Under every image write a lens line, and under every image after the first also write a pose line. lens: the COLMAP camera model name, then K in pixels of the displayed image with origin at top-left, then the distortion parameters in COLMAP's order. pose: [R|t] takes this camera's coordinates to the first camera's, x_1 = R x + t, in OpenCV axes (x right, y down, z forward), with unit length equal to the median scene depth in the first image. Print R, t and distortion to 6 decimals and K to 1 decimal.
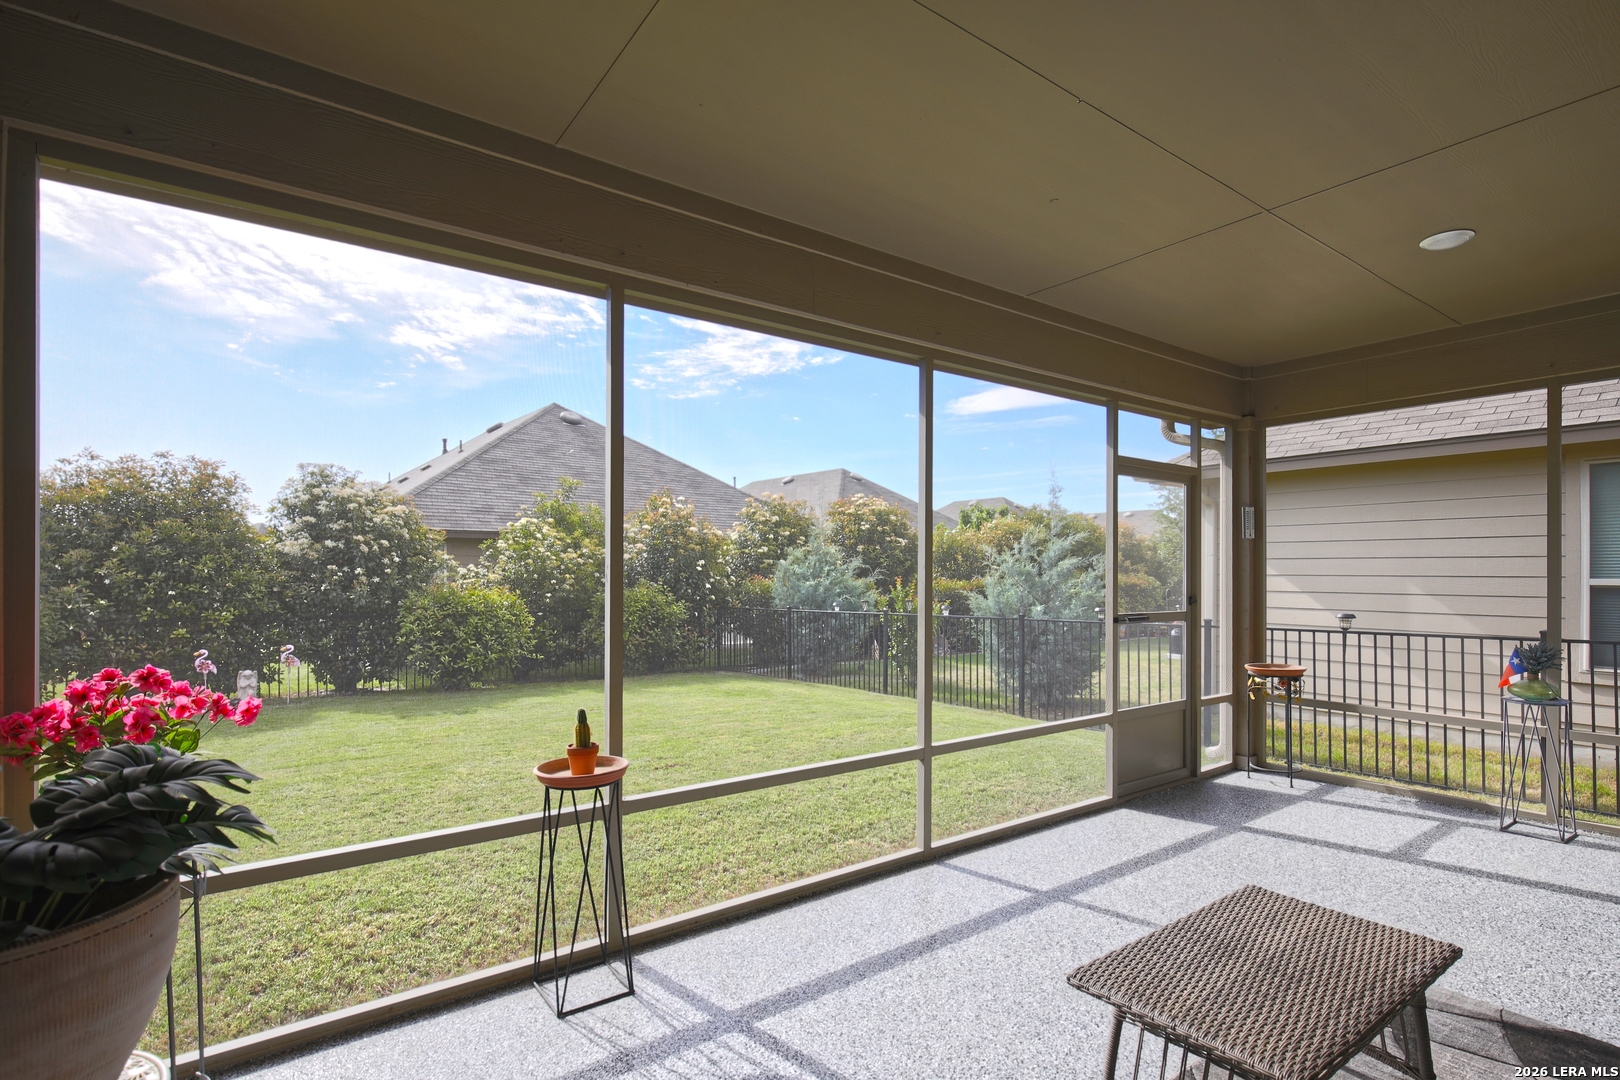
lens RADIAL K [[780.8, 0, 813.9], [0, 780.8, 546.8], [0, 0, 1]] dist [0.000611, -0.000999]
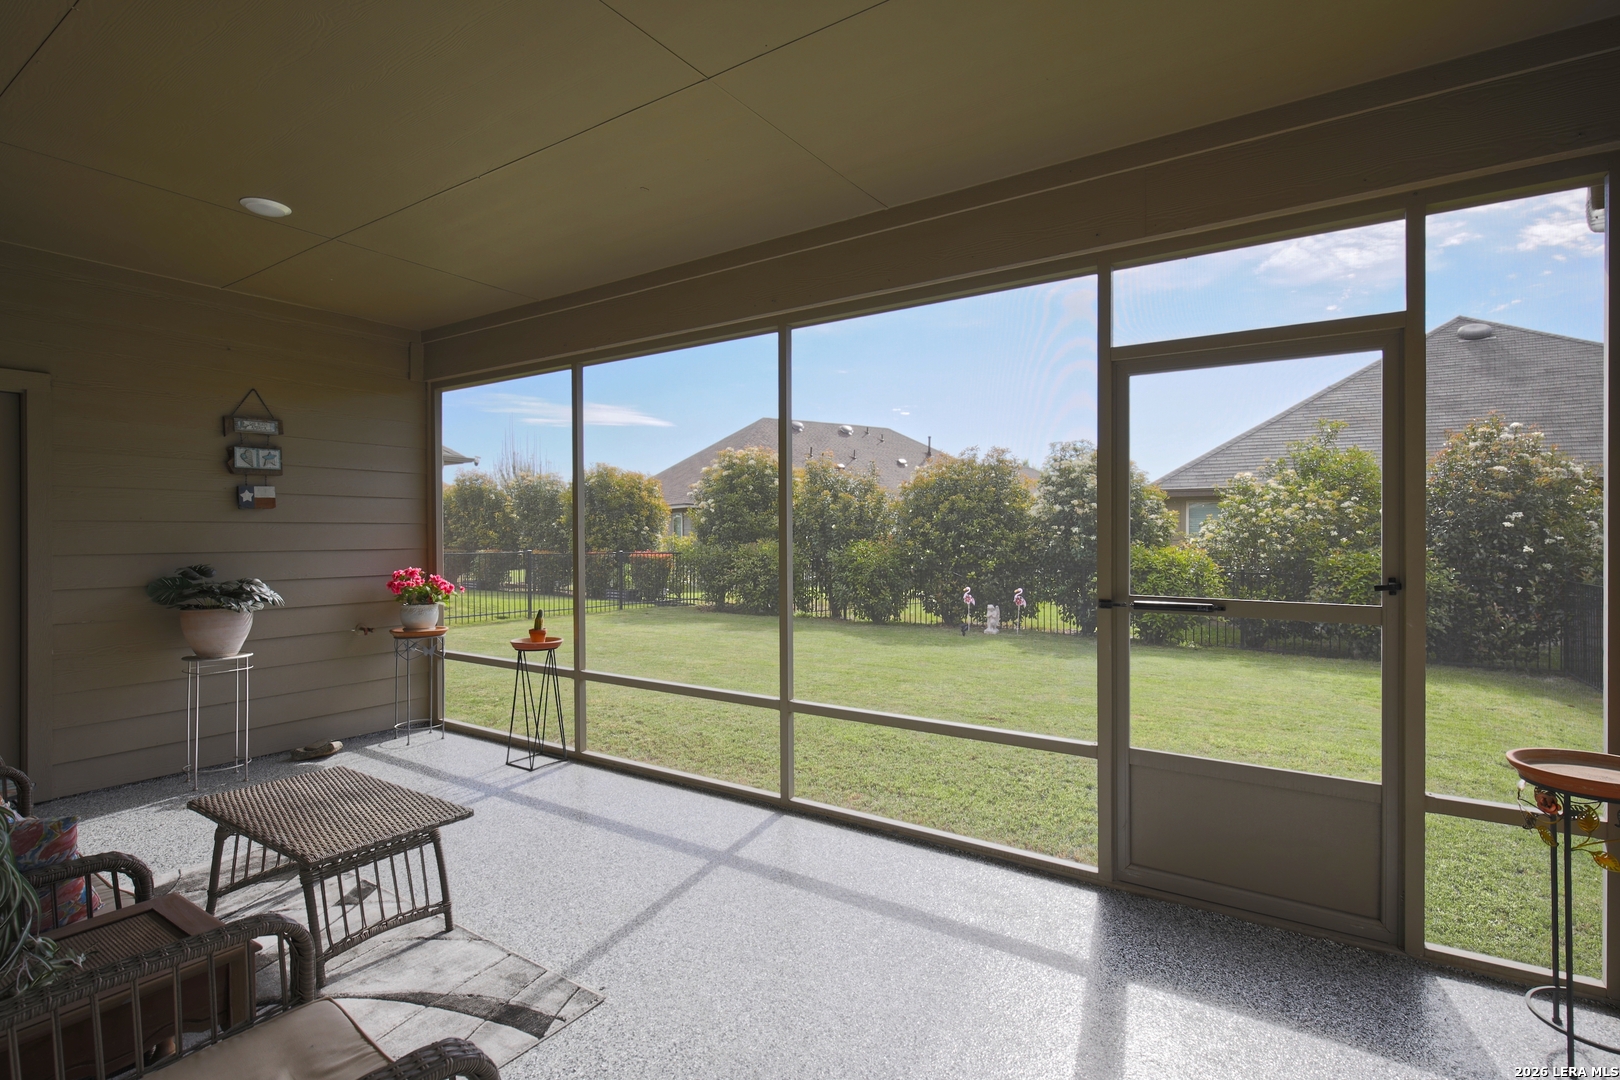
lens RADIAL K [[778.4, 0, 817.5], [0, 778.4, 533.1], [0, 0, 1]] dist [-0.001785, -0.000356]
pose [[0.351588, -0.000799, -0.936155, 0.958059], [0.033671, 0.999363, 0.011792, 0.022065], [0.935549, -0.035667, 0.351391, 0.589583]]
